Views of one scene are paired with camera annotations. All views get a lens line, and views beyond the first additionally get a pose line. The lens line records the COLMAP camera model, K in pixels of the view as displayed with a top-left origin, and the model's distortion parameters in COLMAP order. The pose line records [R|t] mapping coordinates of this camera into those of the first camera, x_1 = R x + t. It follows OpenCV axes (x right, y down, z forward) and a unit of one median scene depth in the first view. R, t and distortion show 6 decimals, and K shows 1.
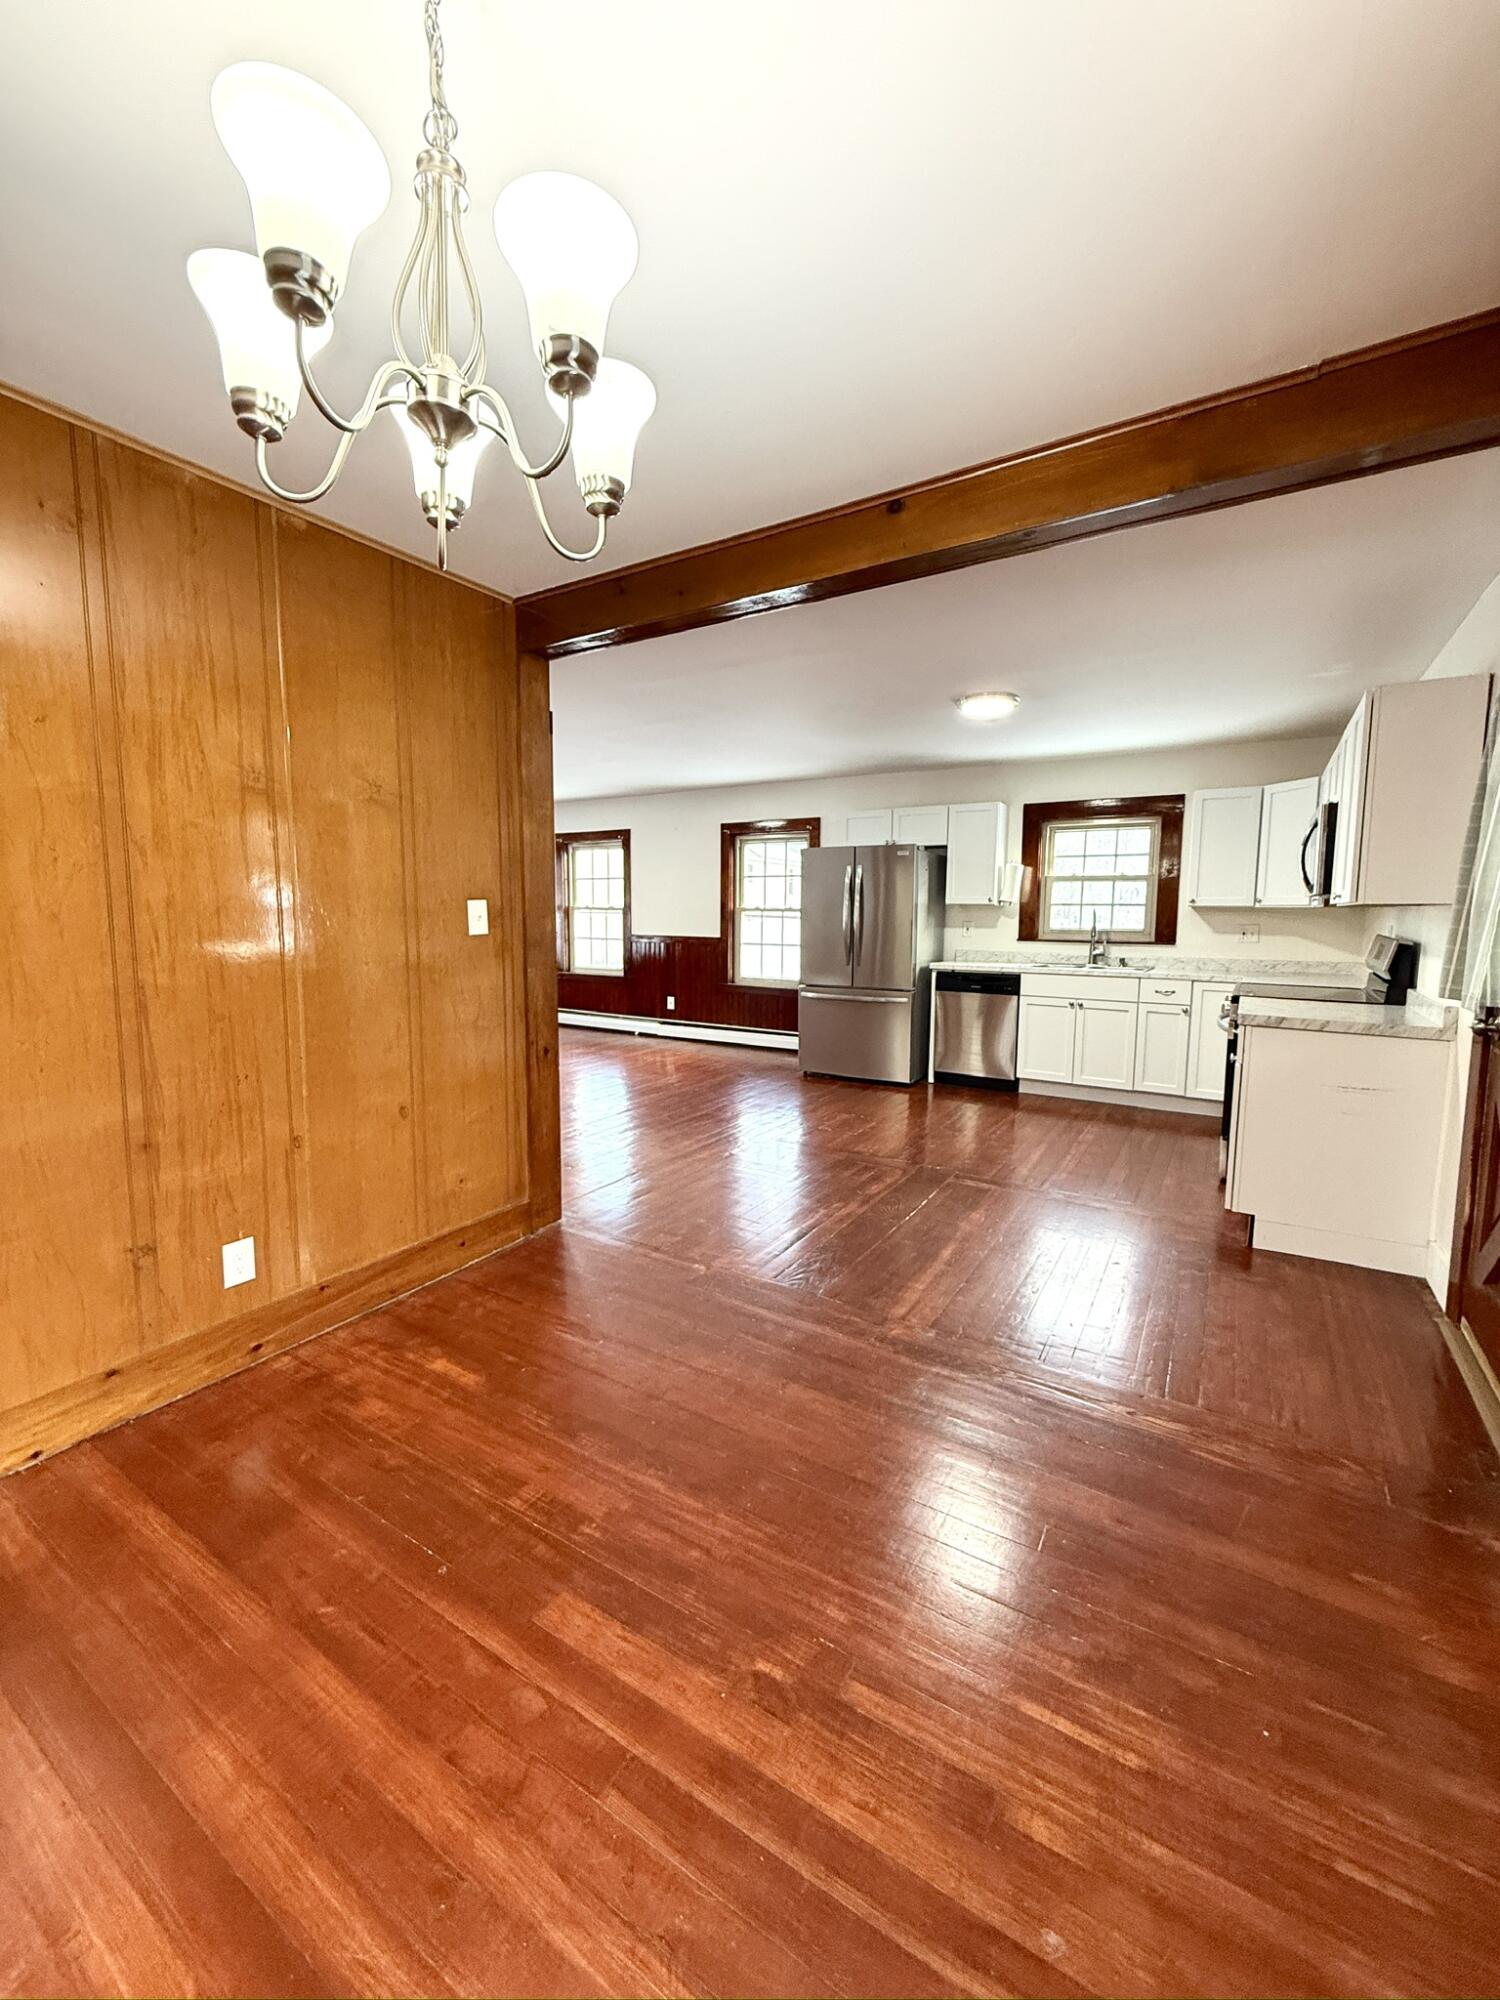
lens RADIAL K [[794.9, 0, 745.3], [0, 794.9, 990.0], [0, 0, 1]] dist [-0.000717, 0.000263]
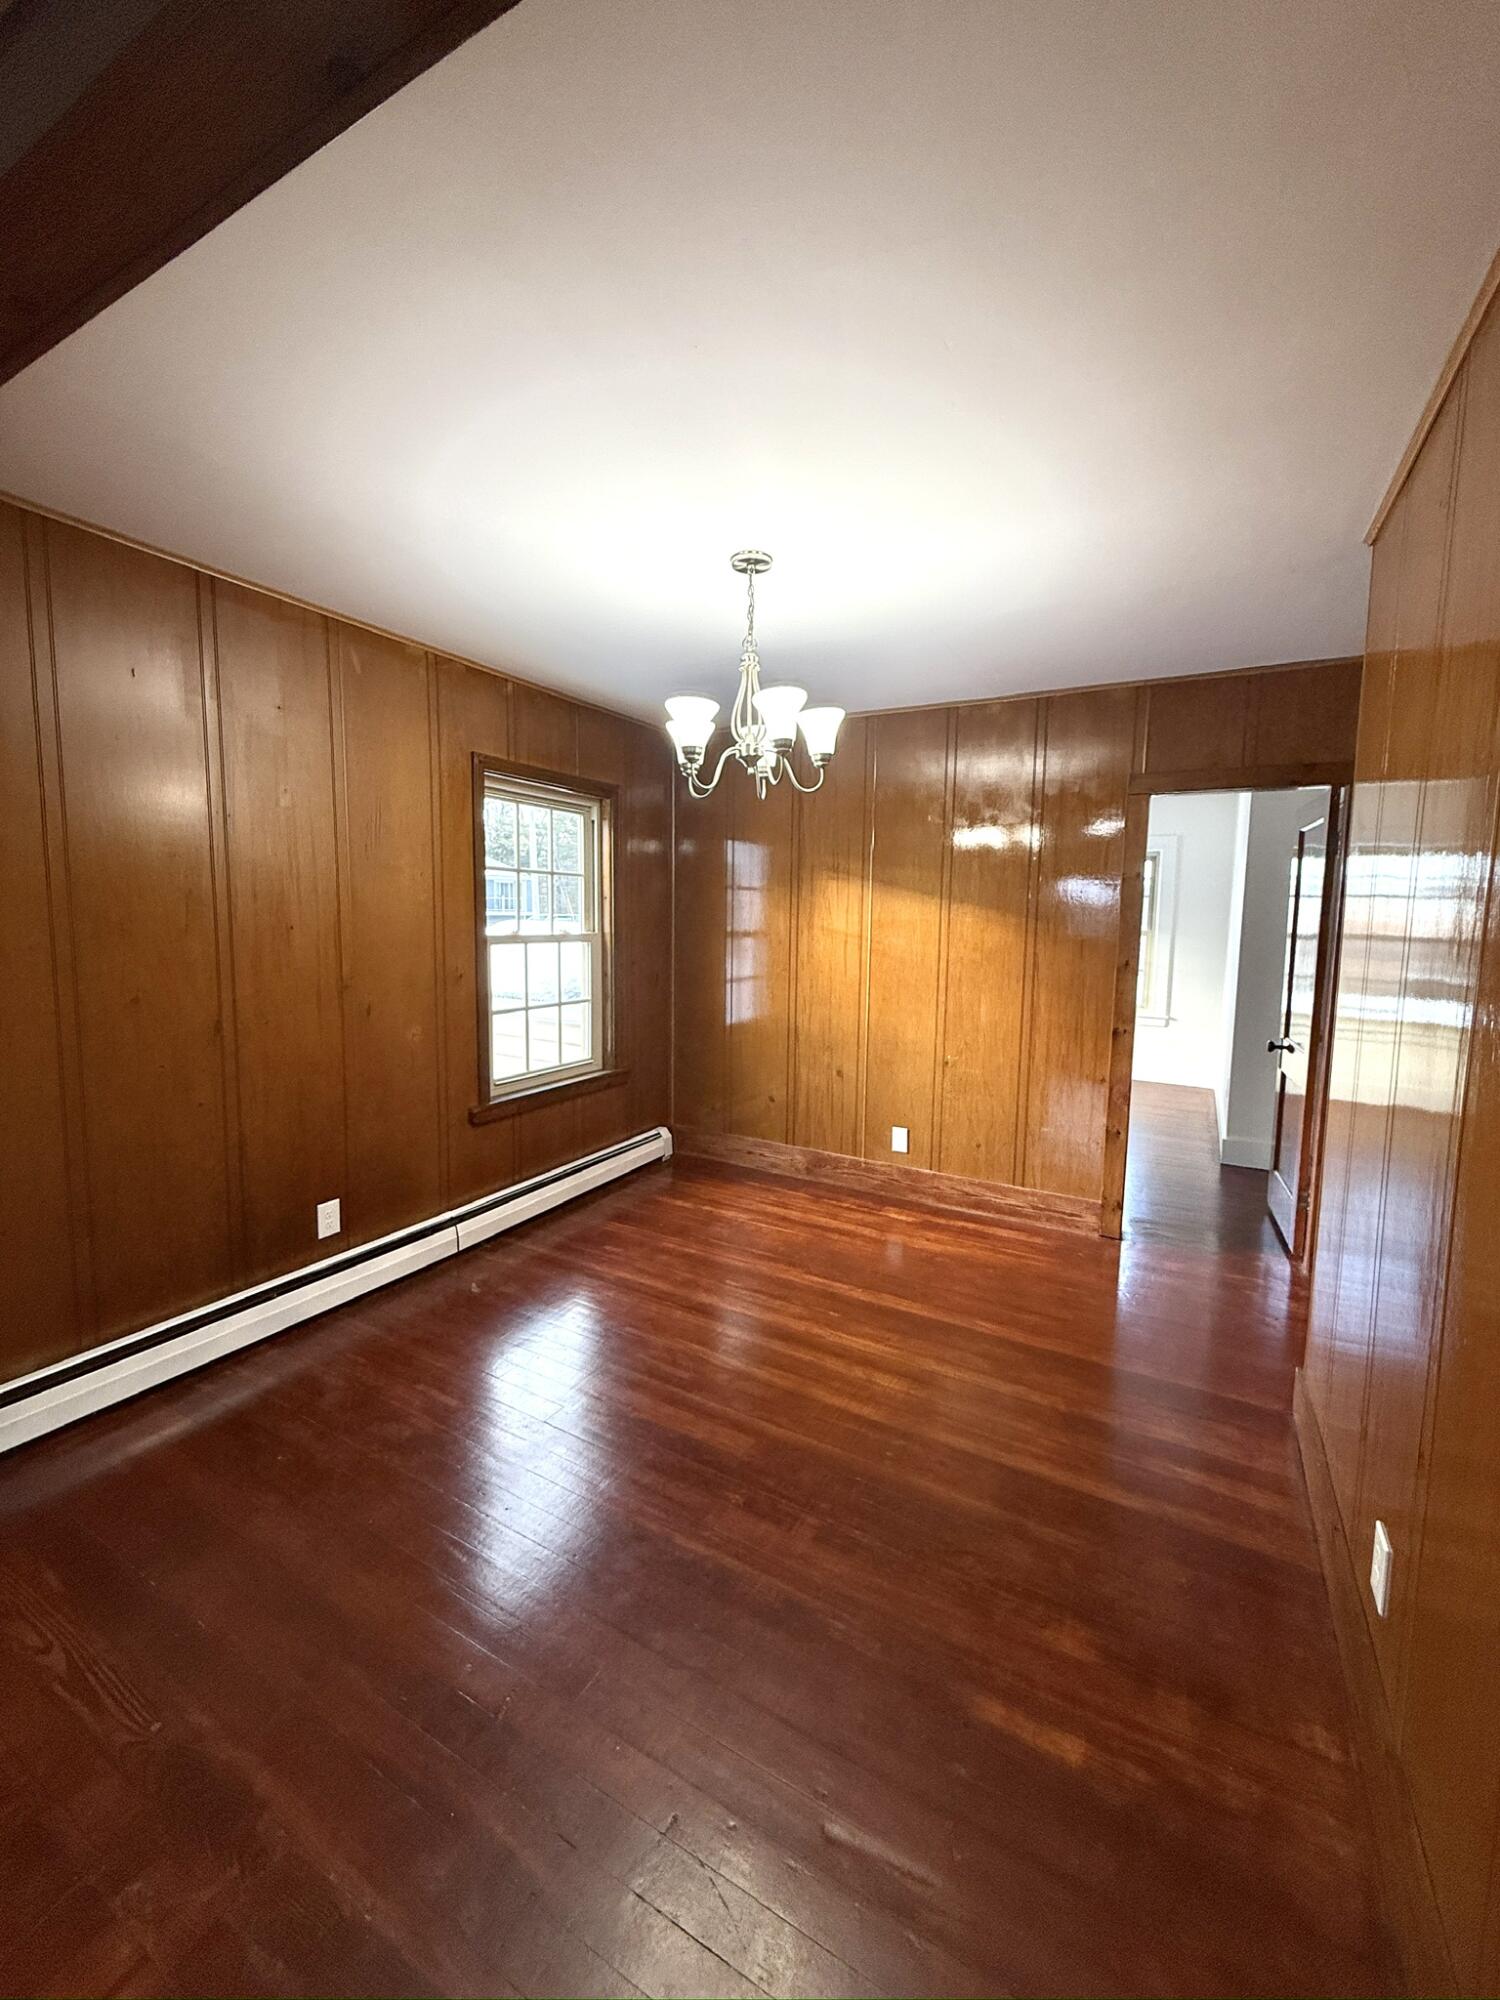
lens RADIAL K [[794.9, 0, 747.2], [0, 794.9, 994.7], [0, 0, 1]] dist [-0.000717, 0.000263]
pose [[-0.998217, -0.017224, -0.057155, -0.124647], [-0.028424, 0.979102, 0.201372, -0.255723], [0.052493, 0.202637, -0.977846, 1.848162]]
